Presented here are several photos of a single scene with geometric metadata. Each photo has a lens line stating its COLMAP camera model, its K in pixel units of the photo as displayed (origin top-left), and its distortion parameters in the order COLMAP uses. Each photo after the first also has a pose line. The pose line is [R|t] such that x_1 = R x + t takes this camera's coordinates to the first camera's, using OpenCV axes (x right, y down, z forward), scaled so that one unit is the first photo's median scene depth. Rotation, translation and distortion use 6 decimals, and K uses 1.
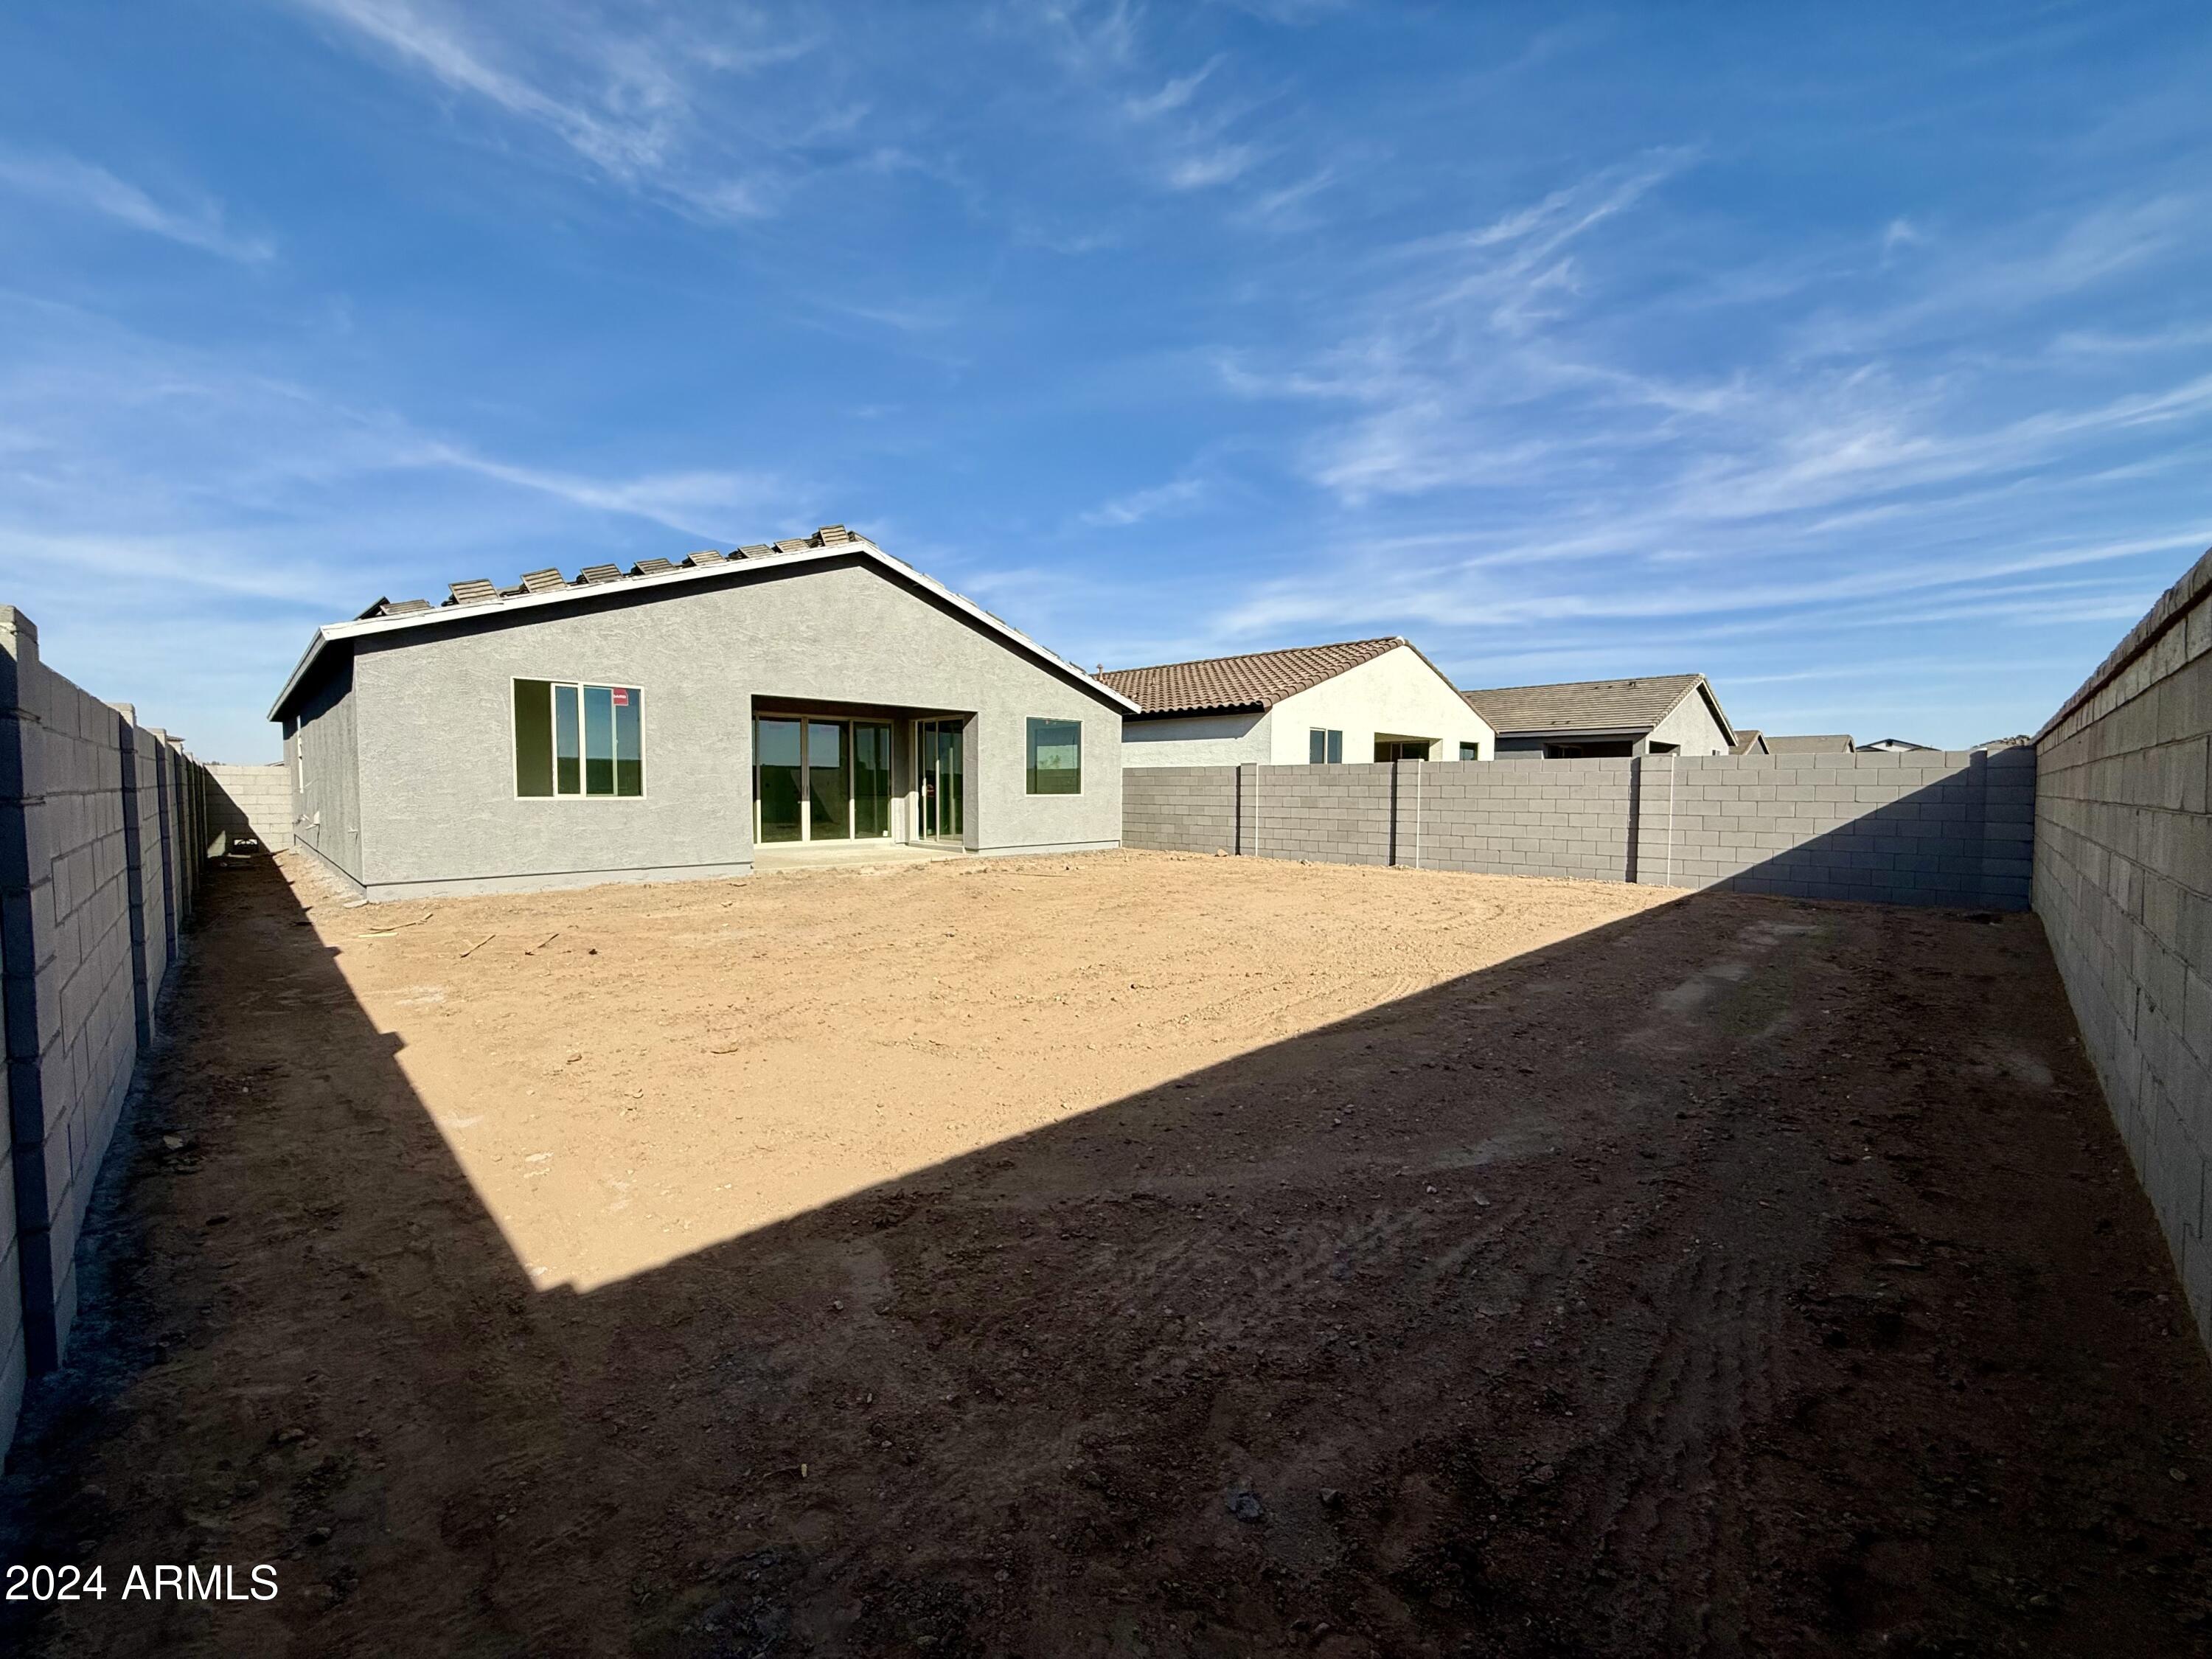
lens RADIAL K [[882.4, 0, 1106.0], [0, 882.4, 829.5], [0, 0, 1]] dist [-0.001709, 0.000037]
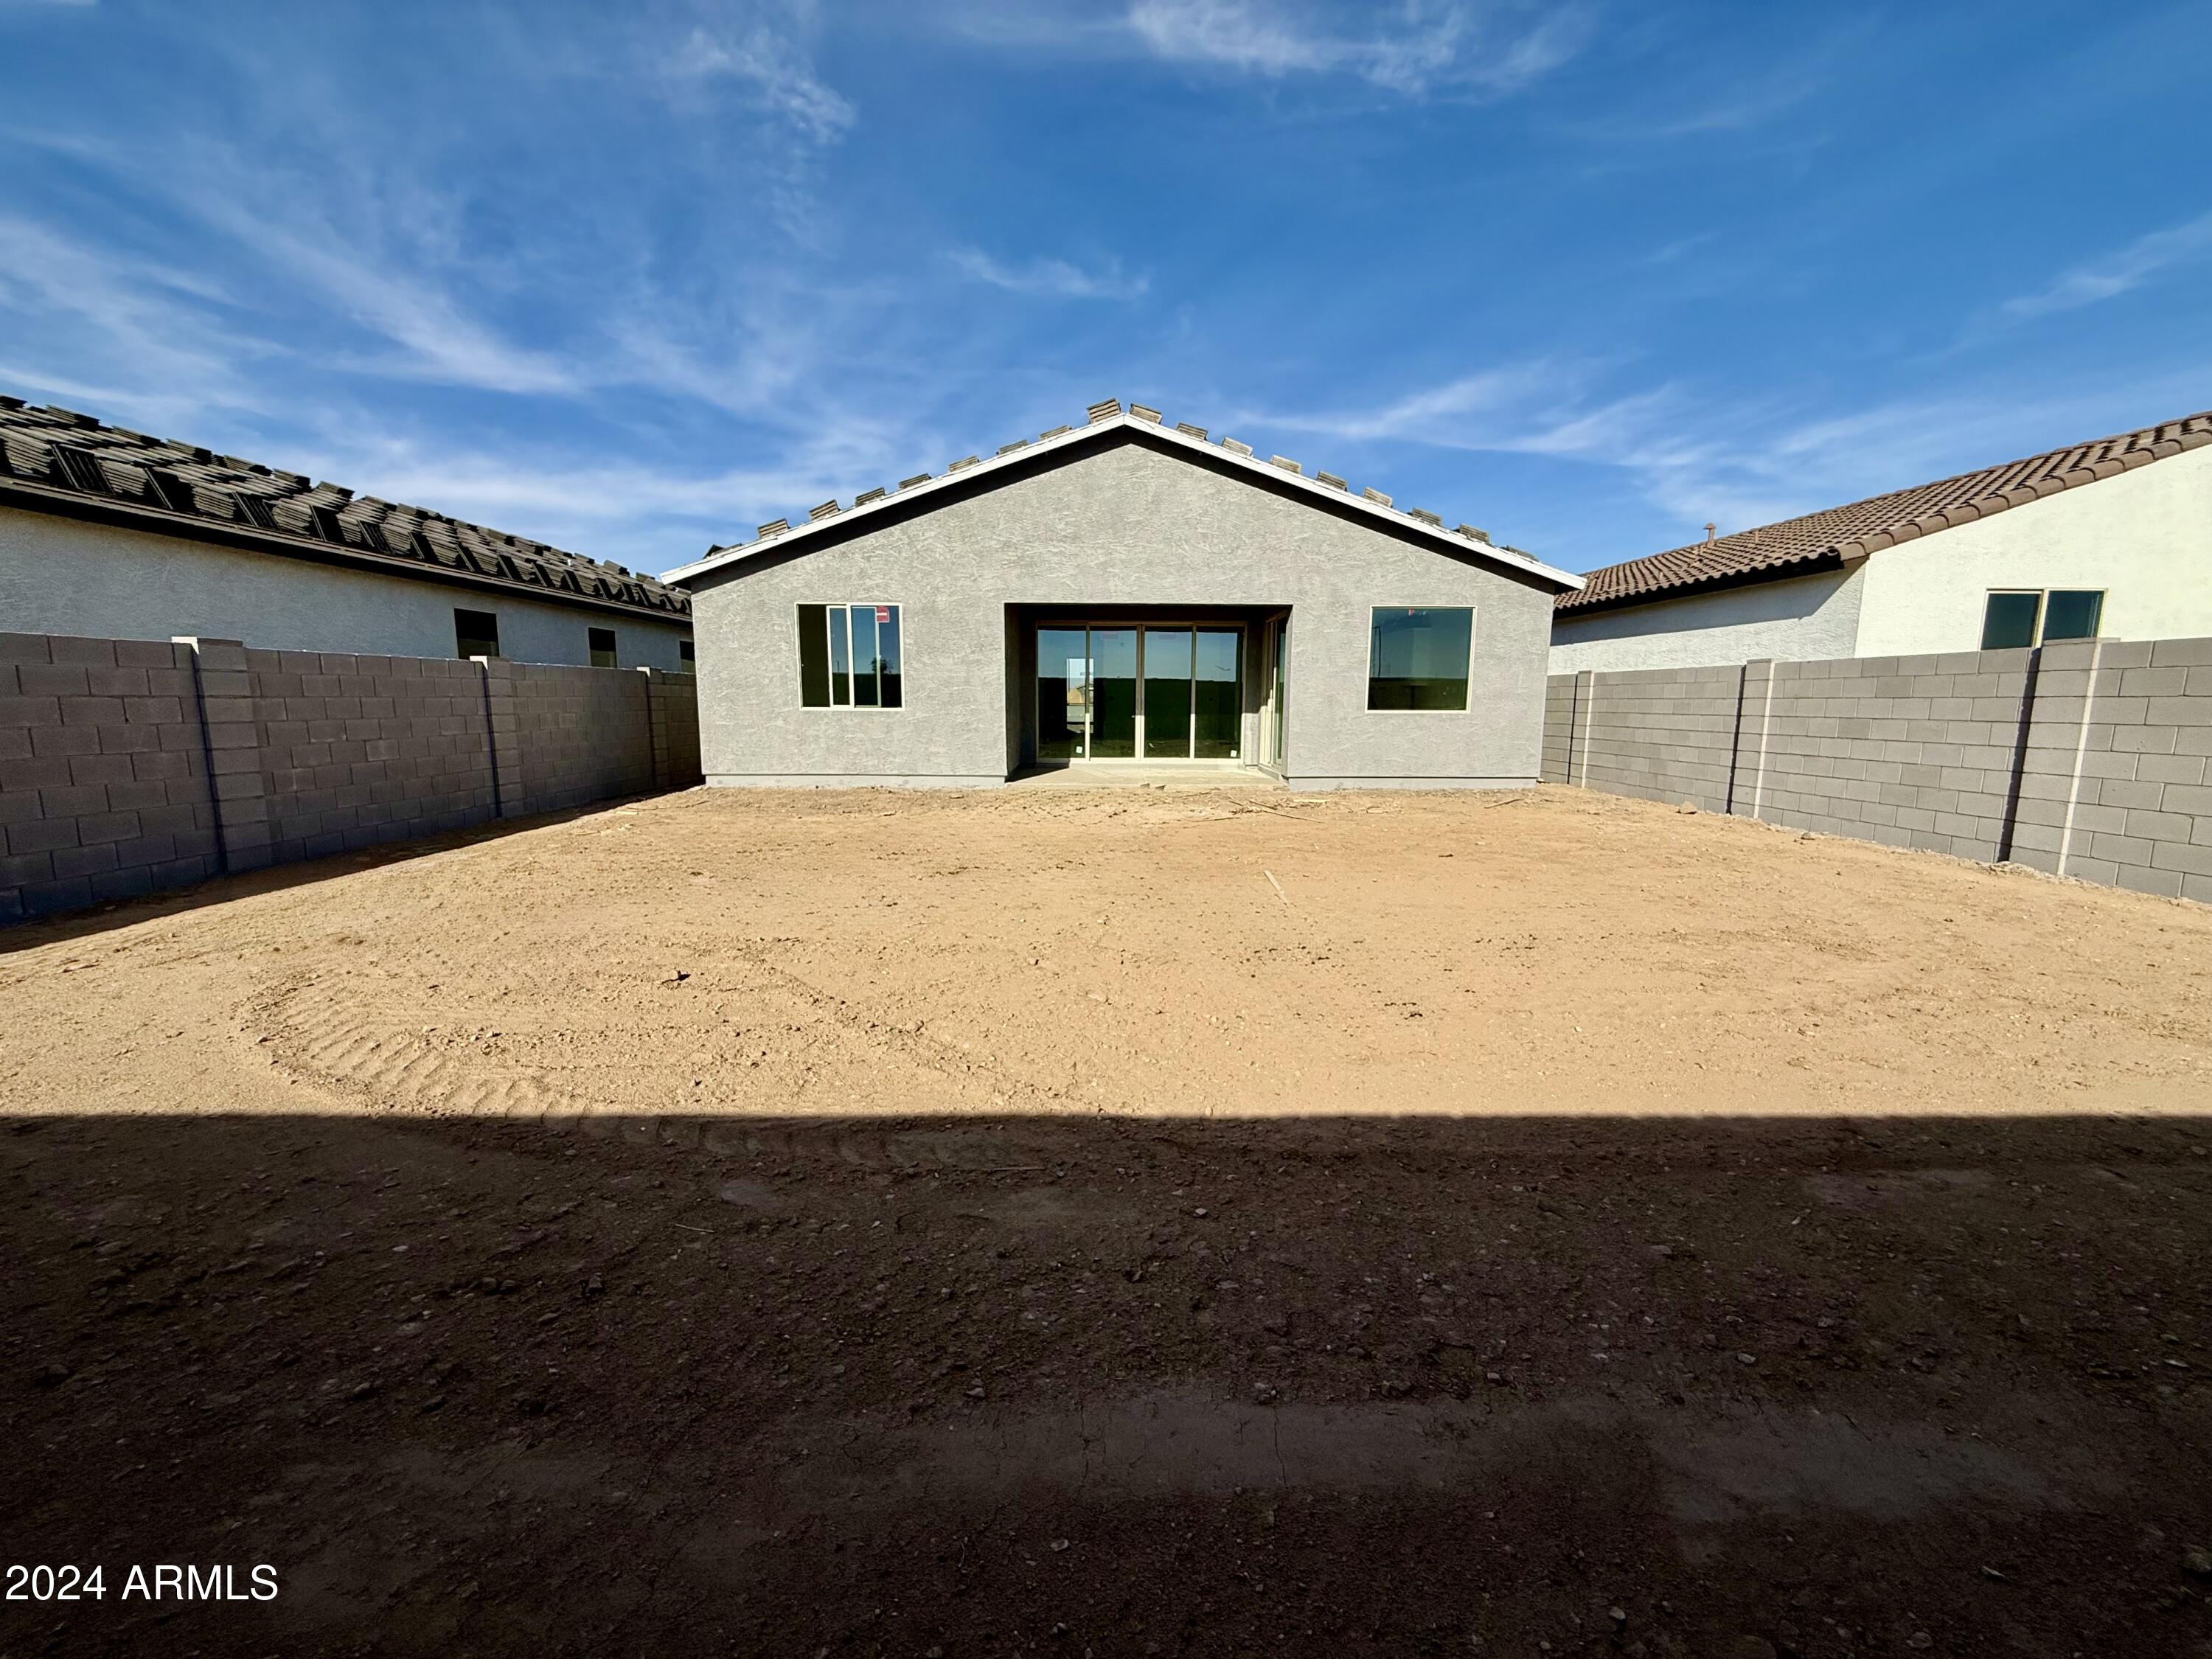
lens RADIAL K [[882.4, 0, 1106.0], [0, 882.4, 829.5], [0, 0, 1]] dist [-0.001709, 0.000037]
pose [[0.709419, 0.101751, -0.697403, 0.310778], [-0.036268, 0.993483, 0.108056, -0.011856], [0.703853, -0.051363, 0.708486, 0.308359]]
